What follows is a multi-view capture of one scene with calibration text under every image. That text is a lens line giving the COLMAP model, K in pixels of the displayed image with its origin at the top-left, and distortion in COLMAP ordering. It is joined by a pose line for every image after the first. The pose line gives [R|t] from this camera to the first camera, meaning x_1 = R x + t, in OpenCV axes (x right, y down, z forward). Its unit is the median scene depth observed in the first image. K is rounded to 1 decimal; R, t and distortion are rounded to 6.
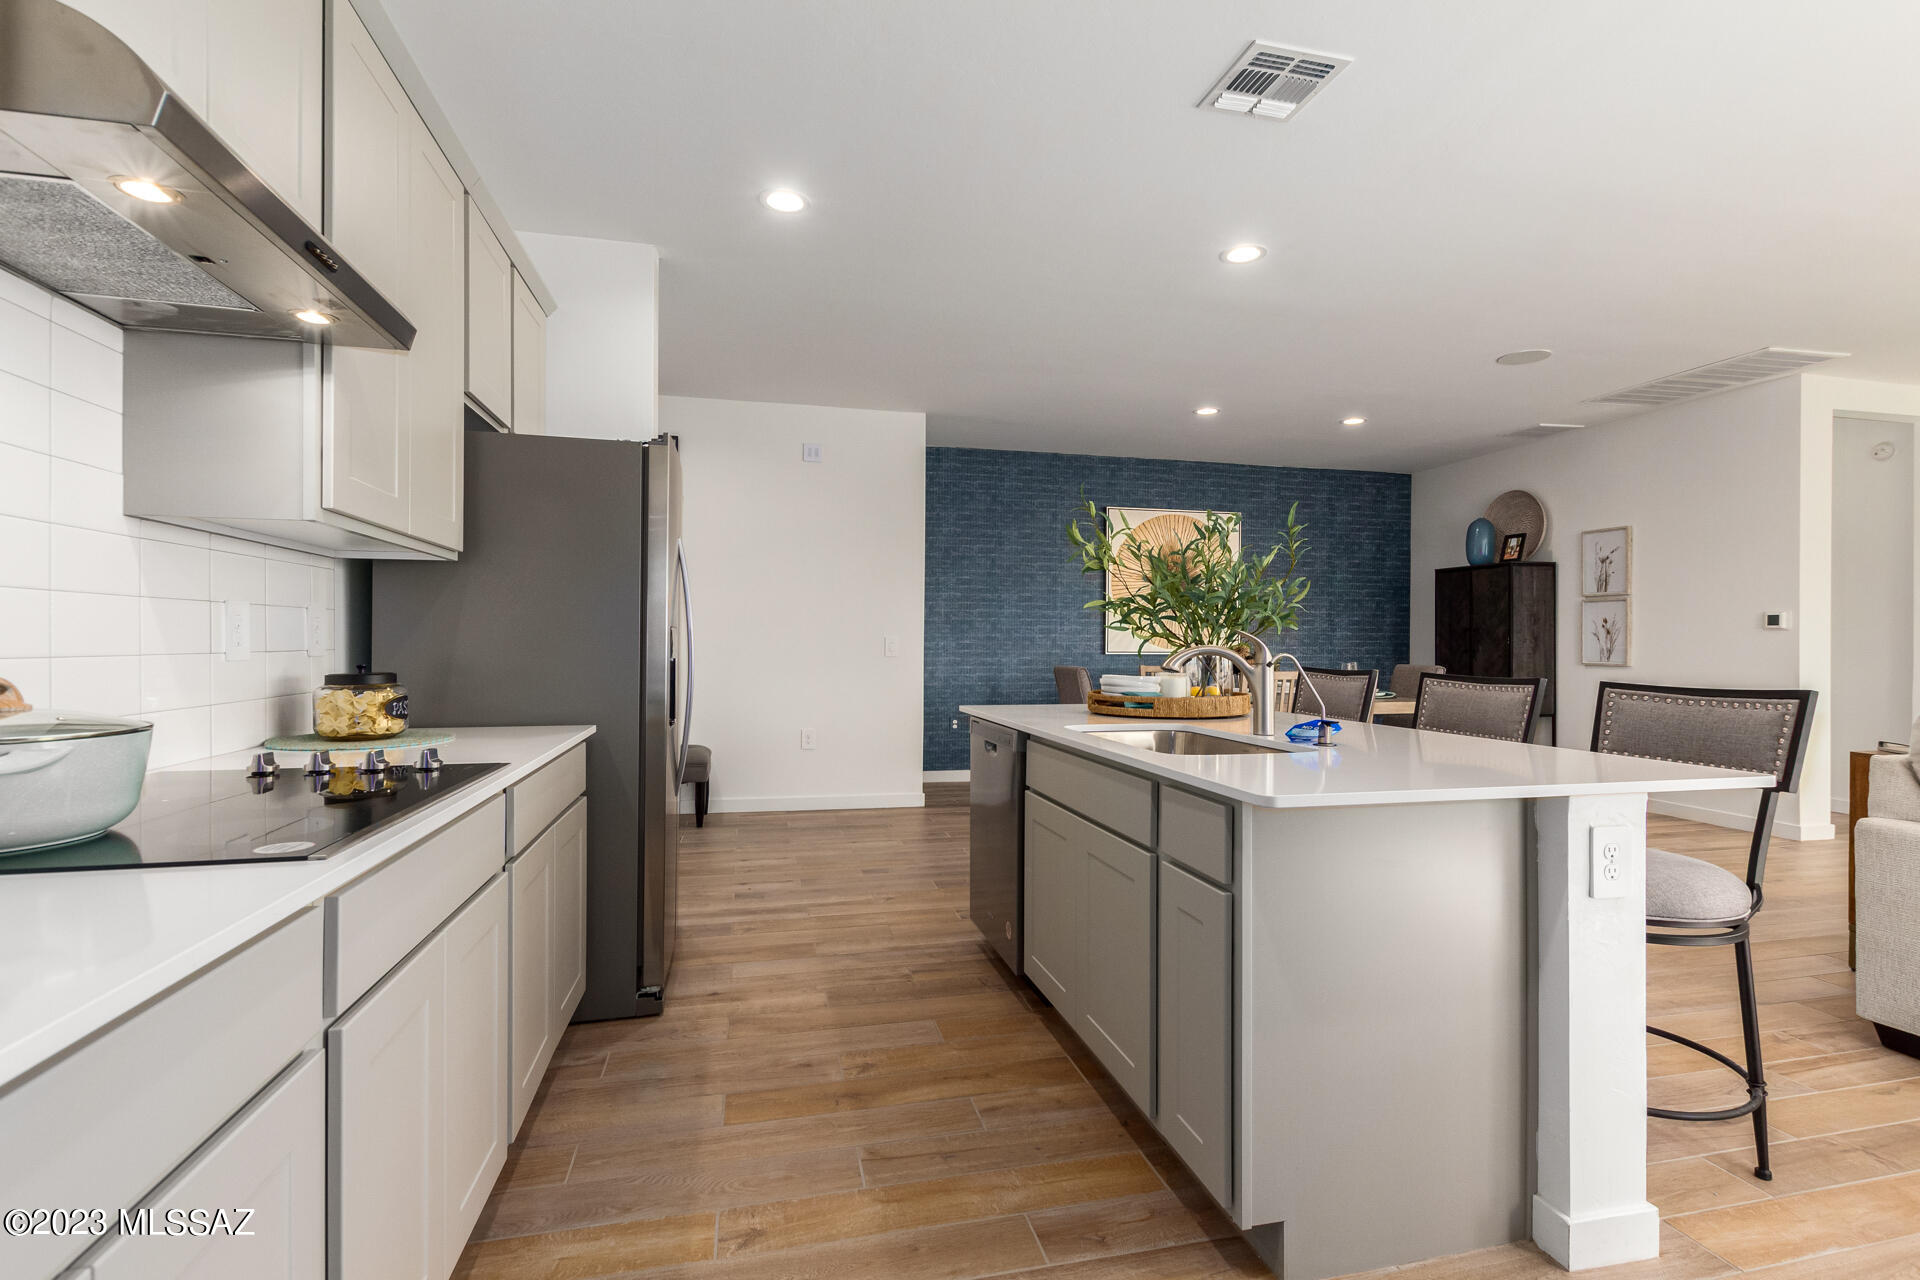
lens RADIAL K [[884.9, 0, 974.8], [0, 884.9, 633.3], [0, 0, 1]] dist [0.006525, -0.003514]
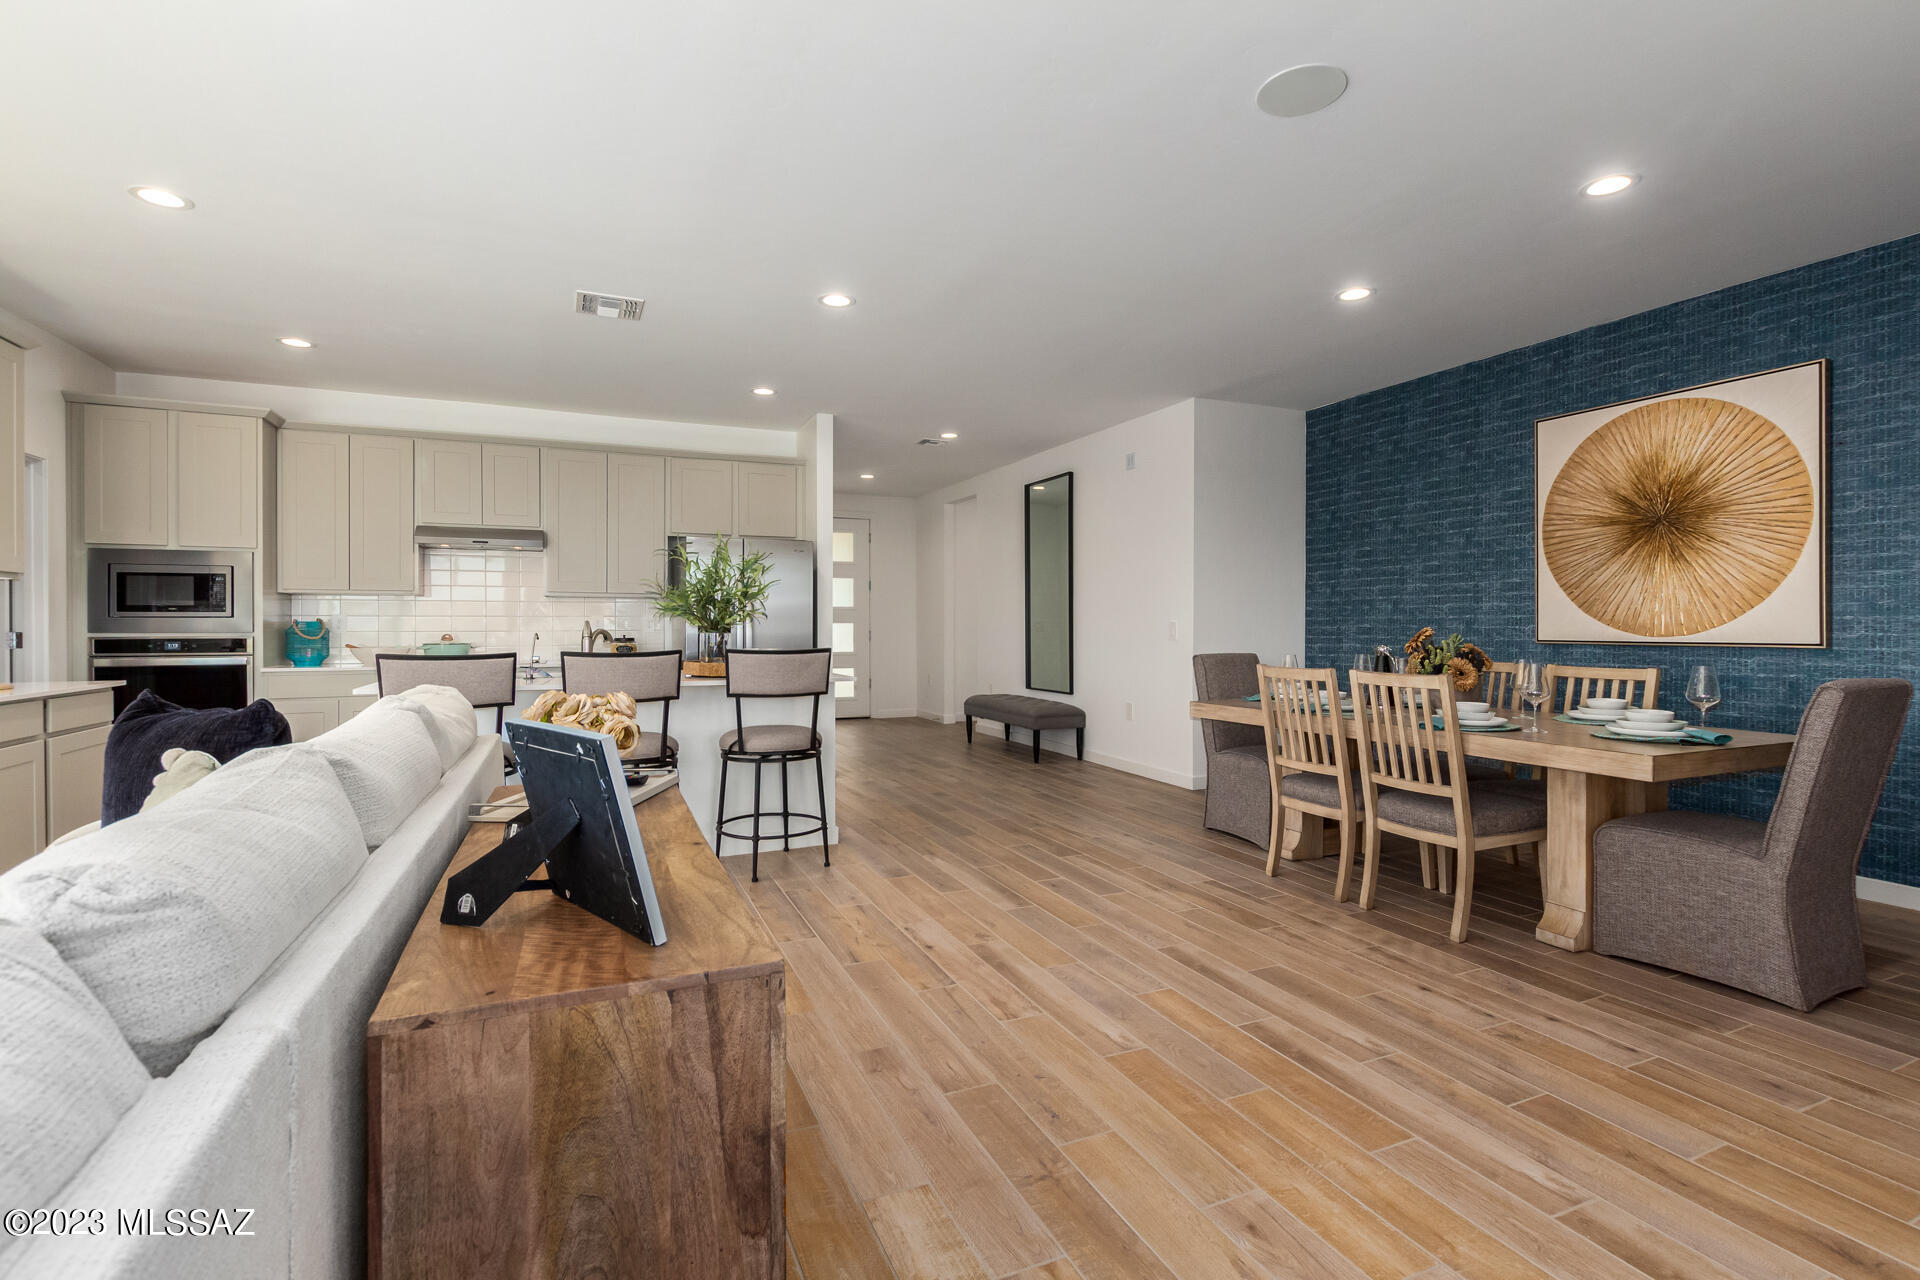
lens RADIAL K [[884.9, 0, 970.8], [0, 884.9, 632.0], [0, 0, 1]] dist [0.006525, -0.003514]
pose [[0.171735, 0.004831, -0.985131, 0.760843], [0.017213, 0.999821, 0.007903, 0.003046], [0.984993, -0.018314, 0.171621, 0.485215]]
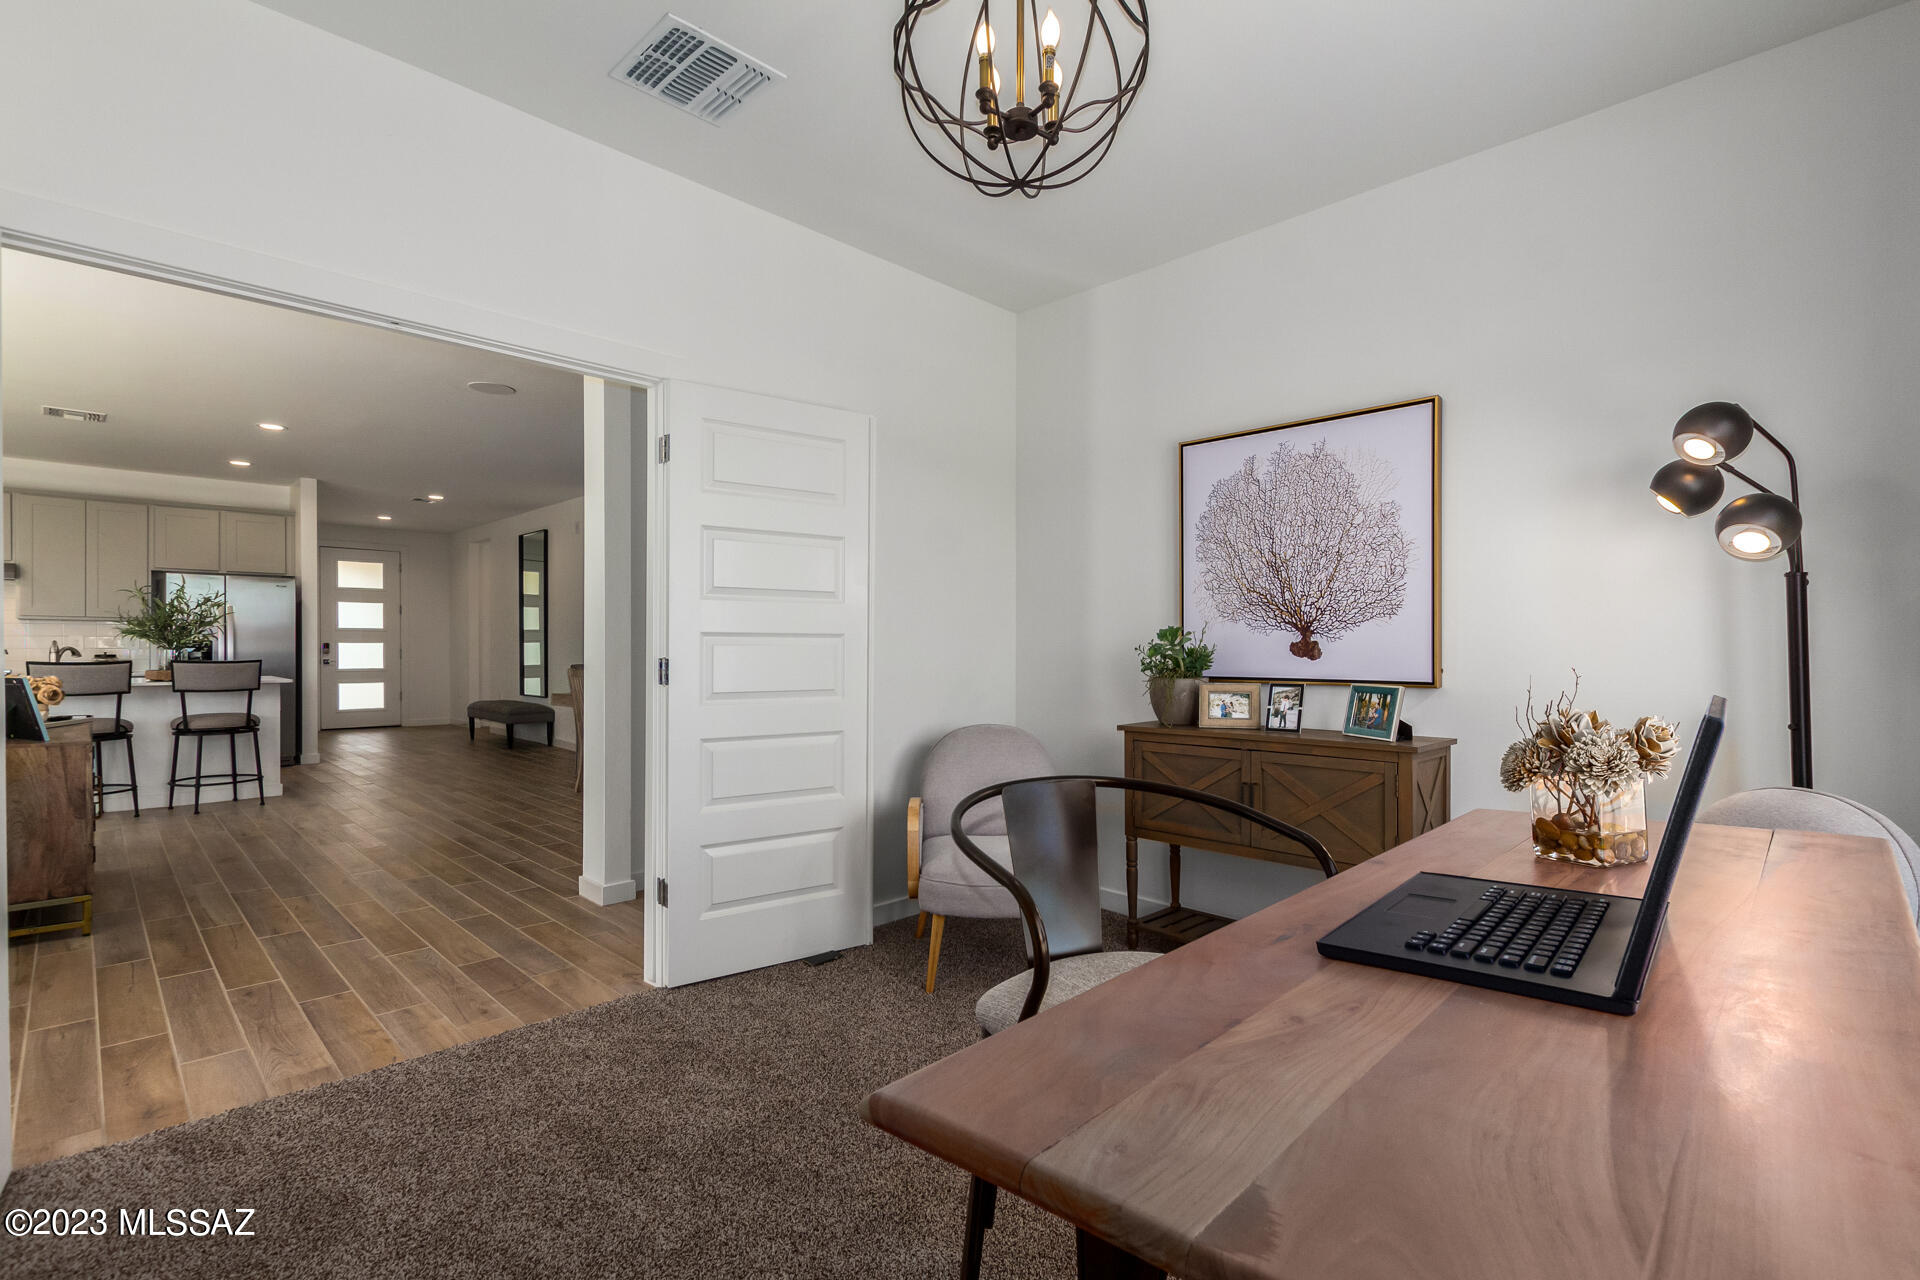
lens RADIAL K [[884.9, 0, 972.1], [0, 884.9, 655.9], [0, 0, 1]] dist [0.006525, -0.003514]
pose [[0.513110, 0.008134, -0.858284, 1.287685], [0.012670, 0.999774, 0.017050, 0.006759], [0.858229, -0.019623, 0.512891, 0.646325]]
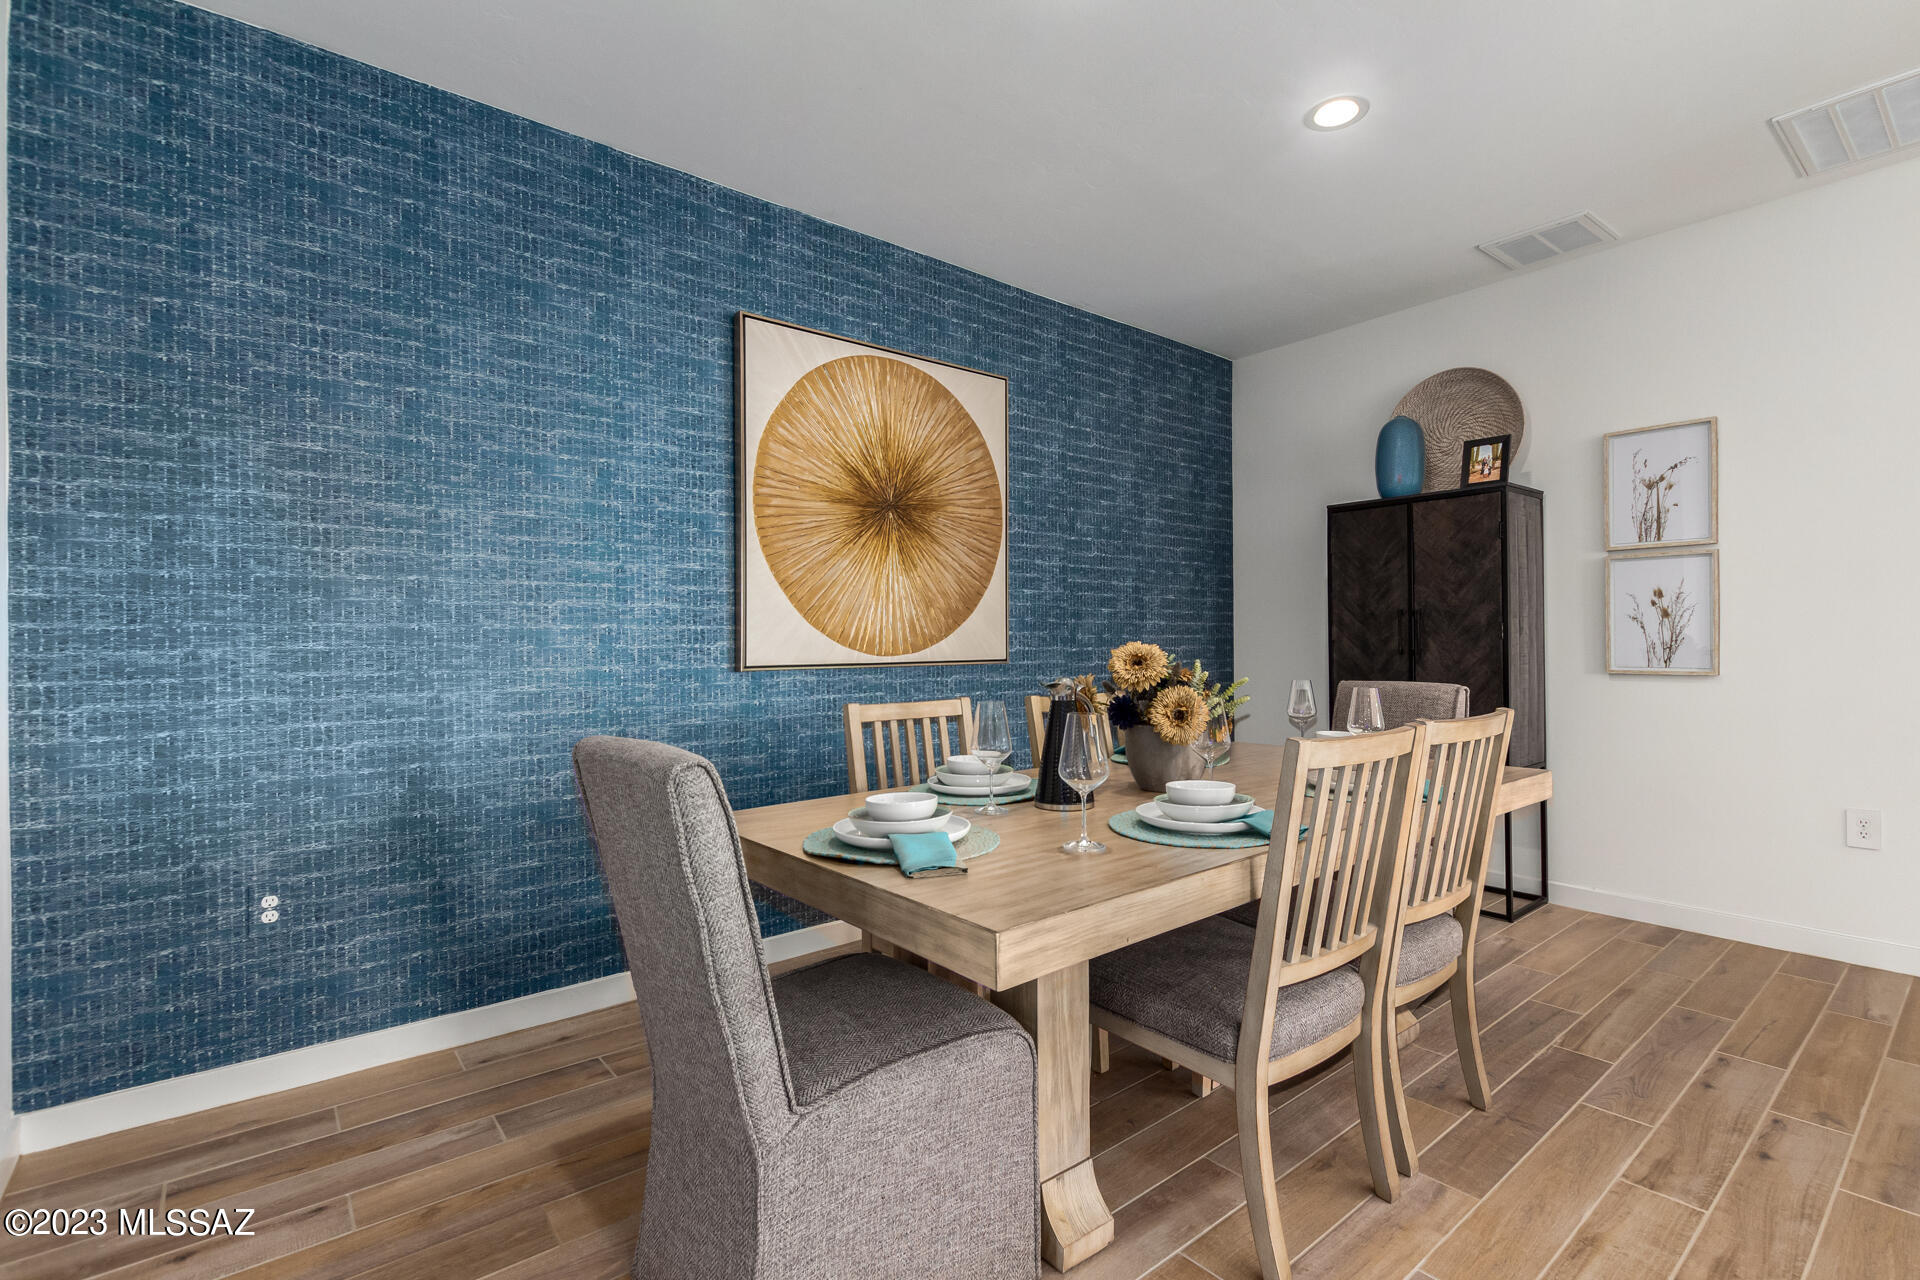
lens RADIAL K [[884.9, 0, 947.6], [0, 884.9, 641.8], [0, 0, 1]] dist [0.006525, -0.003514]
pose [[0.907158, -0.011433, 0.420636, 0.064527], [0.007952, 0.999918, 0.010028, 0.006837], [-0.420716, -0.005752, 0.907174, 0.610101]]
